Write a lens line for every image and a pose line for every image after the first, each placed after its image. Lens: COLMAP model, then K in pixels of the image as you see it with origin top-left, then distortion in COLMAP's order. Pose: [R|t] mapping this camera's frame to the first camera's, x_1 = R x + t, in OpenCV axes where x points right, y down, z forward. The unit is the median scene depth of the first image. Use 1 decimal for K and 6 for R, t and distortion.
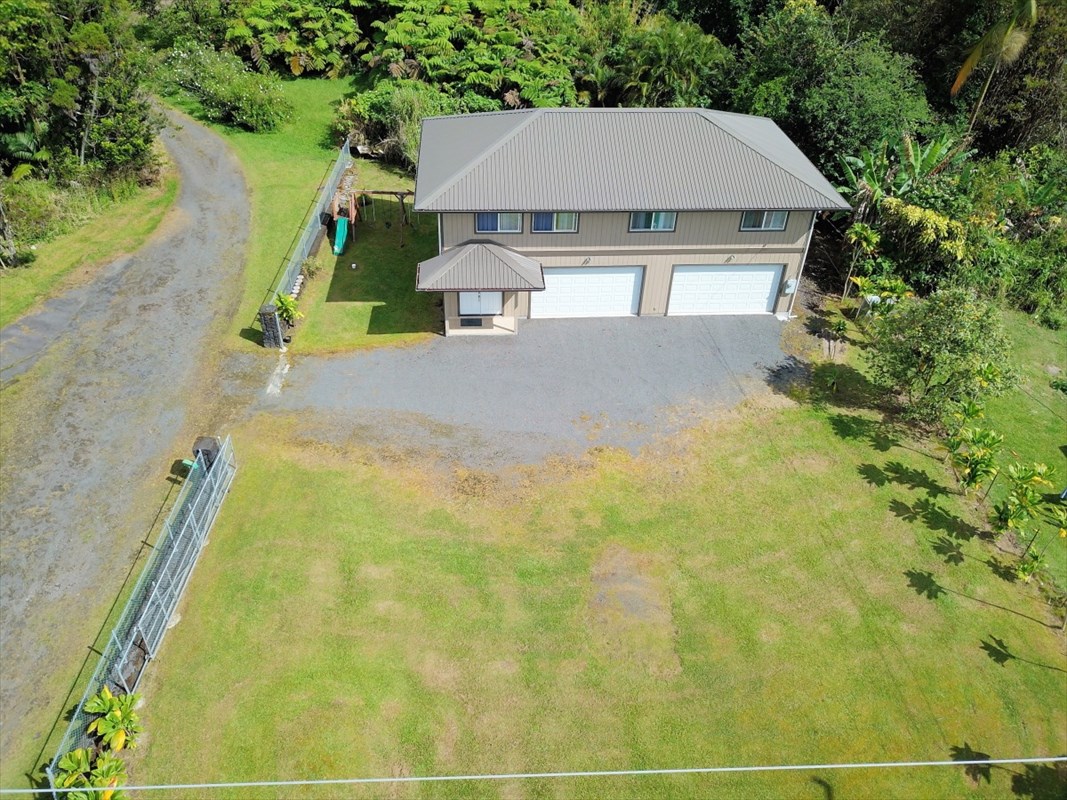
lens RADIAL K [[811.7, 0, 533.5], [0, 811.7, 400.0], [0, 0, 1]] dist [0.050433, -0.095043]
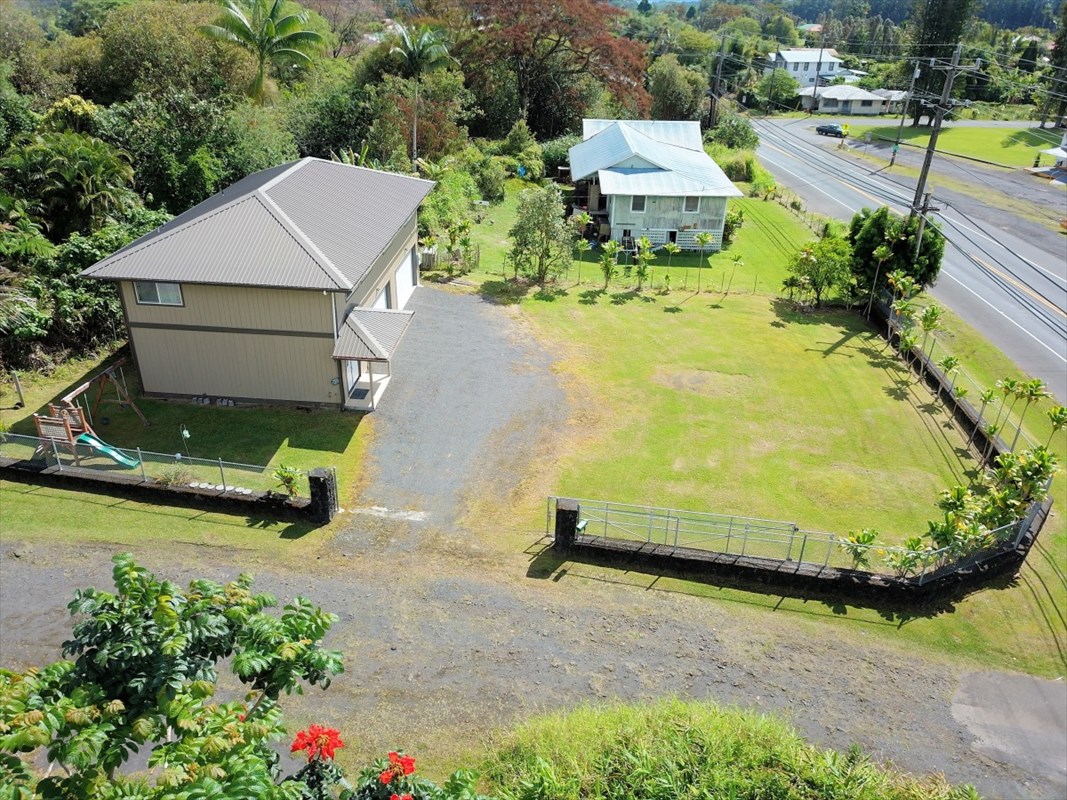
lens RADIAL K [[811.7, 0, 533.5], [0, 811.7, 400.0], [0, 0, 1]] dist [0.050433, -0.095043]
pose [[0.147210, -0.482745, 0.863300, -0.940698], [0.584607, 0.746506, 0.317748, -0.293622], [-0.797850, 0.457915, 0.392109, 0.480841]]
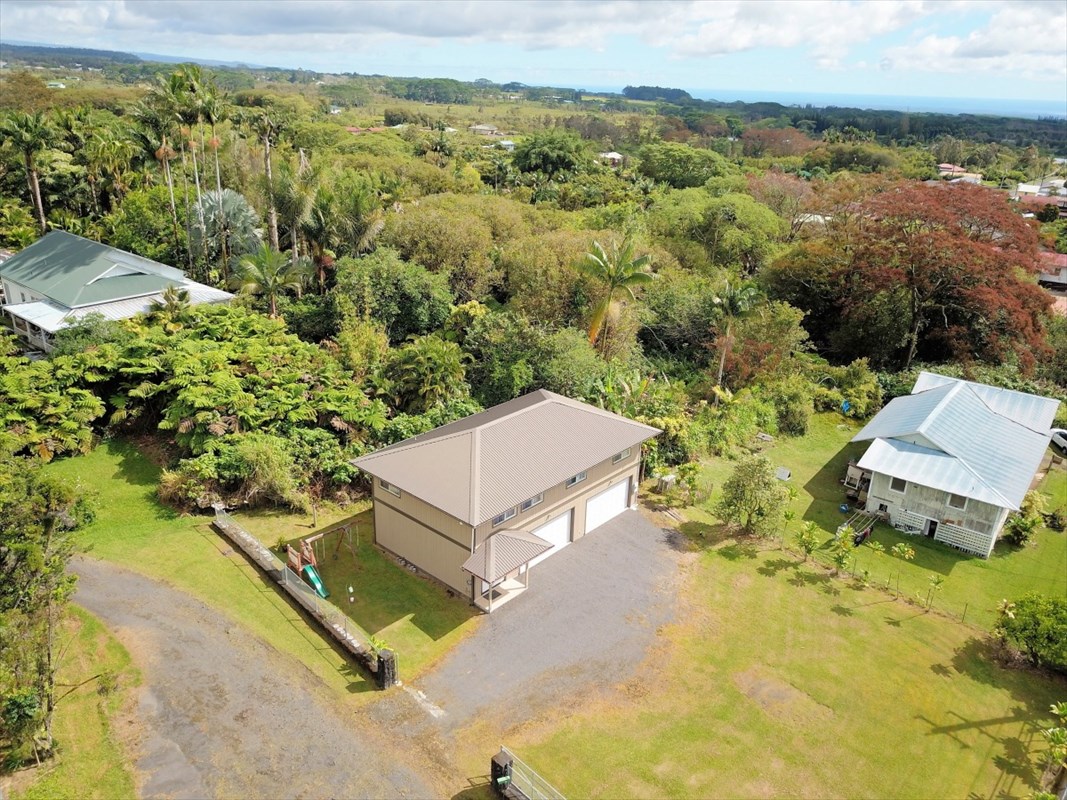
lens RADIAL K [[811.7, 0, 533.5], [0, 811.7, 400.0], [0, 0, 1]] dist [0.050433, -0.095043]
pose [[0.715578, -0.259947, 0.648364, -0.816720], [0.411352, 0.906987, -0.090359, -0.243265], [-0.564569, 0.331365, 0.755949, -0.106909]]
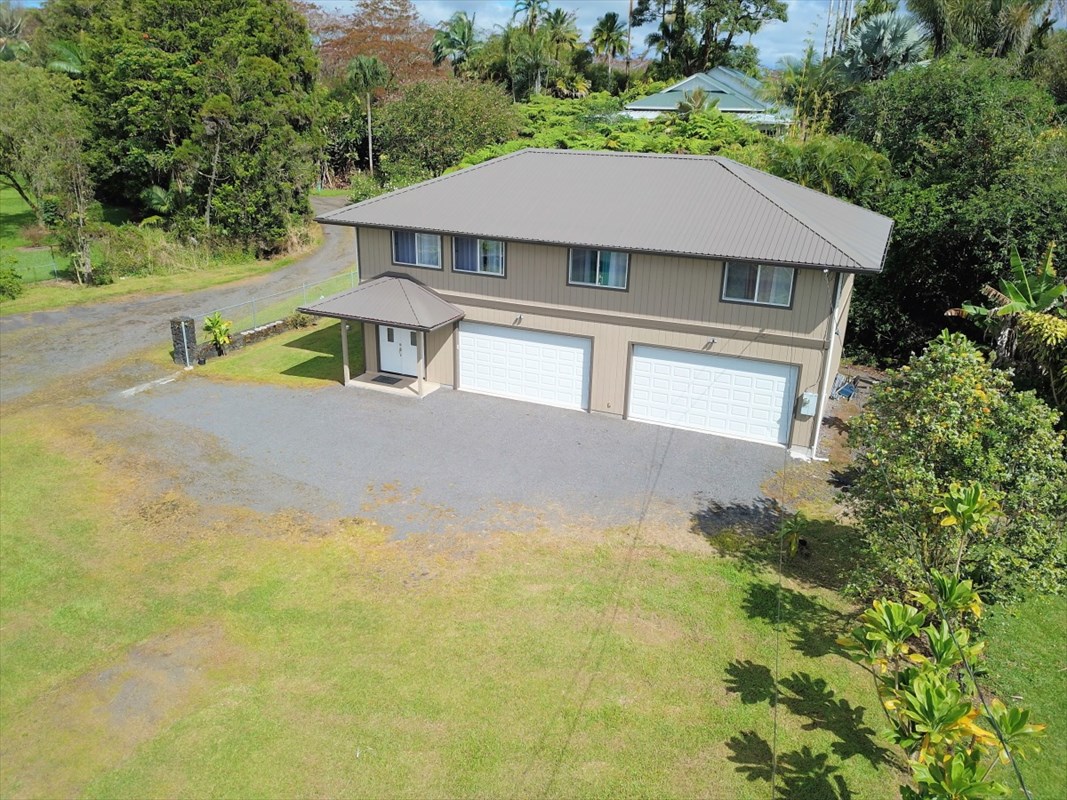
lens RADIAL K [[811.7, 0, 533.5], [0, 811.7, 400.0], [0, 0, 1]] dist [0.050433, -0.095043]
pose [[0.878662, 0.153178, -0.452206, 0.439849], [-0.286901, 0.926459, -0.243640, 0.080529], [0.381630, 0.343816, 0.857991, 0.389460]]
